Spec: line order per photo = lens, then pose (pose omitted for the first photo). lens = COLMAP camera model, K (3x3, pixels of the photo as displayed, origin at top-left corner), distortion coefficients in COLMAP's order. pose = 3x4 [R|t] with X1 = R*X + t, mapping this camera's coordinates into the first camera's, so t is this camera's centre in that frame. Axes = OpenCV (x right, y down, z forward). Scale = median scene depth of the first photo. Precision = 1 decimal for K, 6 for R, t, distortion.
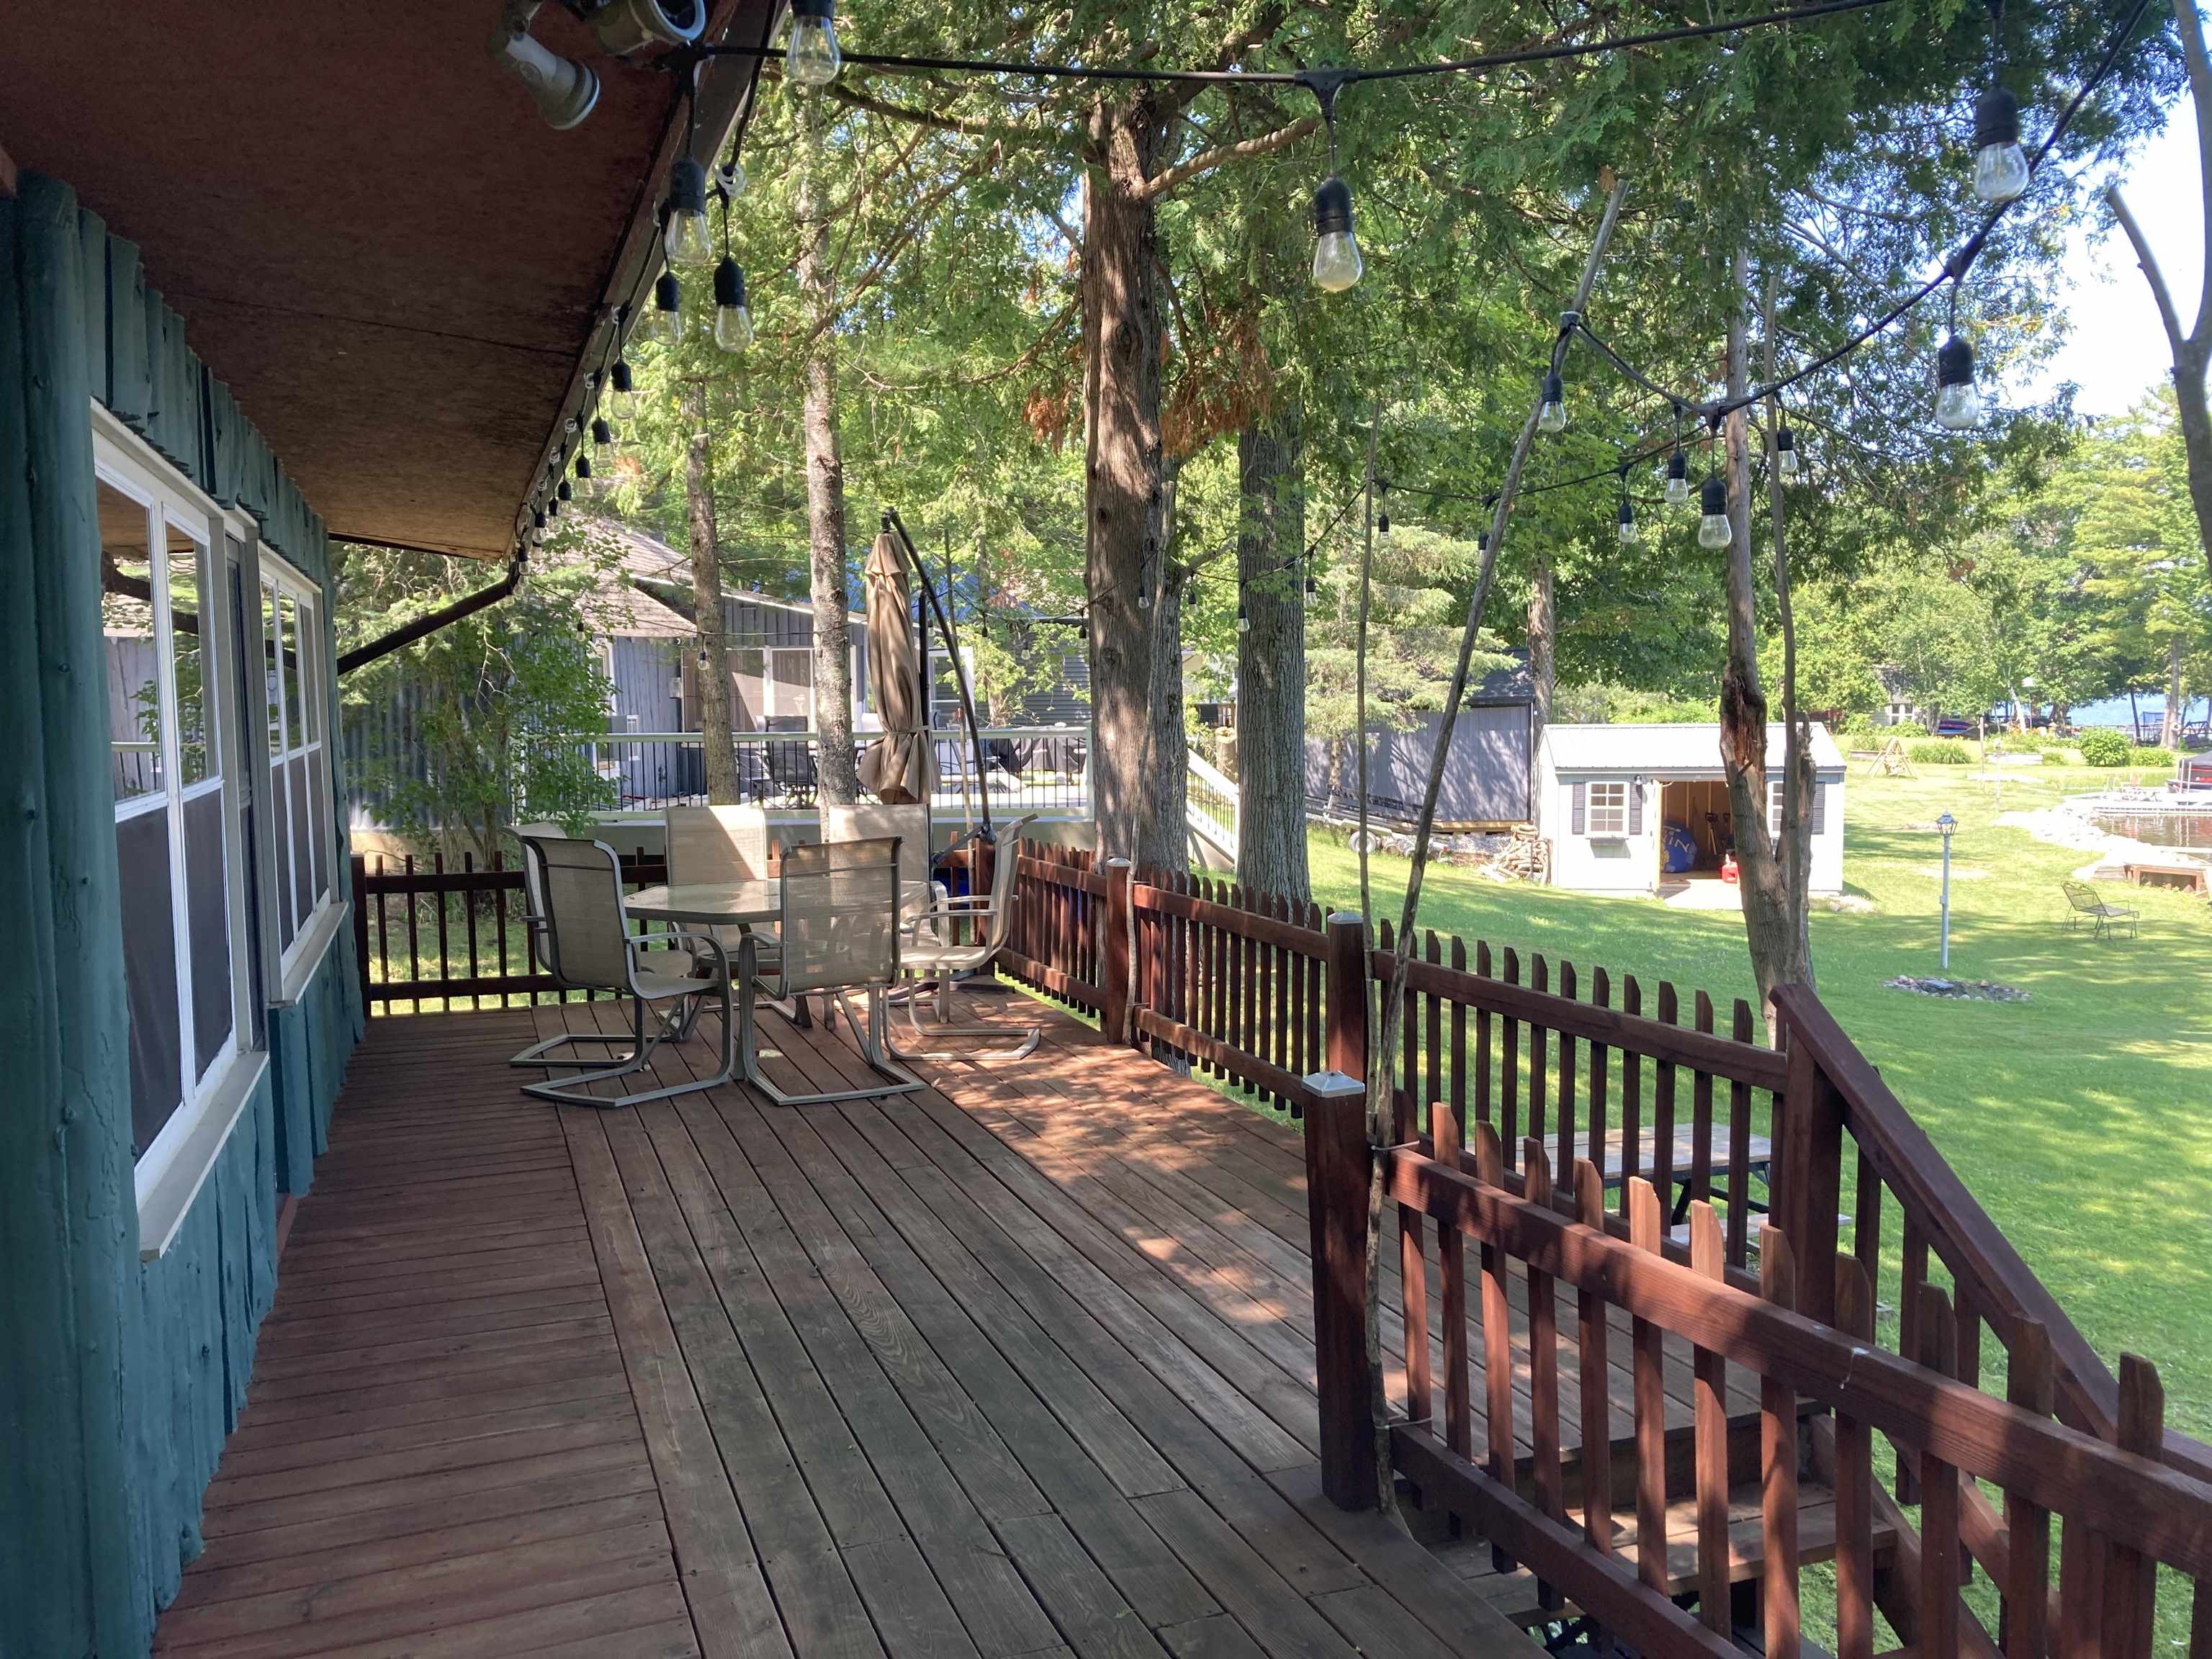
lens RADIAL K [[1778.3, 0, 1106.0], [0, 1778.3, 829.5], [0, 0, 1]] dist [0.004932, -0.048380]
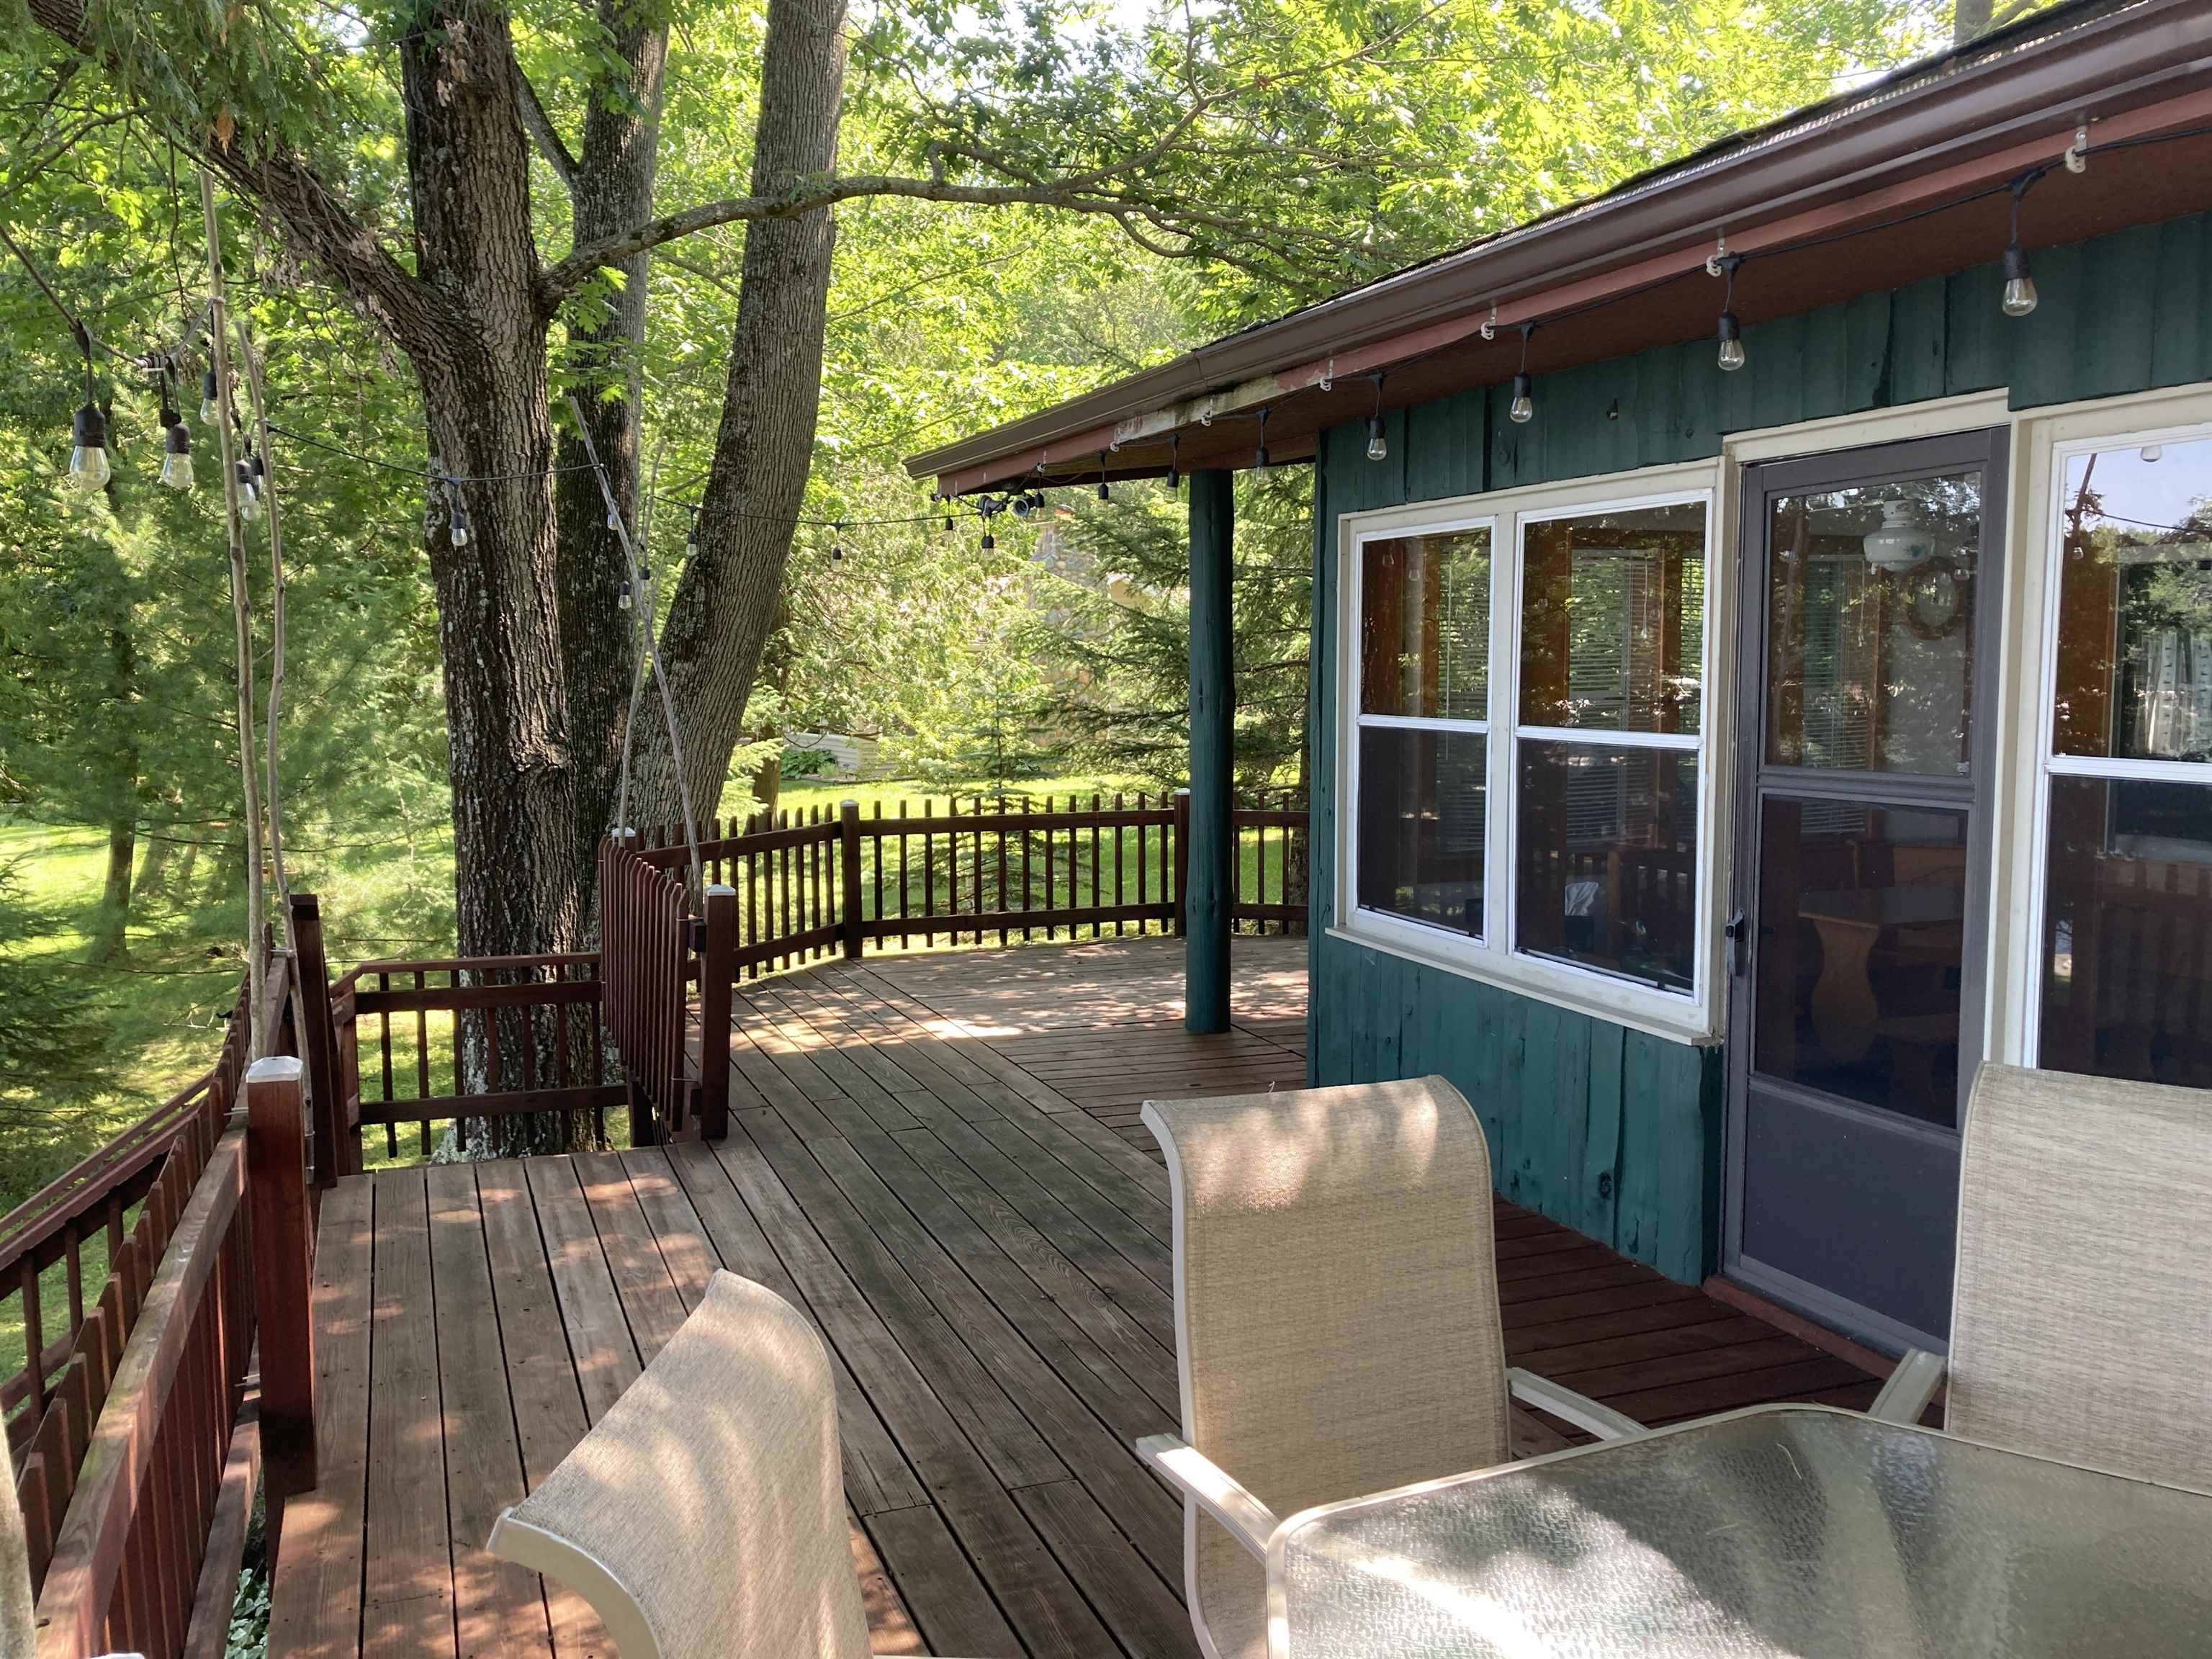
lens RADIAL K [[1778.3, 0, 1106.0], [0, 1778.3, 829.5], [0, 0, 1]] dist [0.004932, -0.048380]
pose [[-0.999592, 0.012237, -0.025798, -0.161399], [0.007719, 0.985674, 0.168484, -0.161733], [0.027490, 0.168216, -0.985367, 2.137622]]
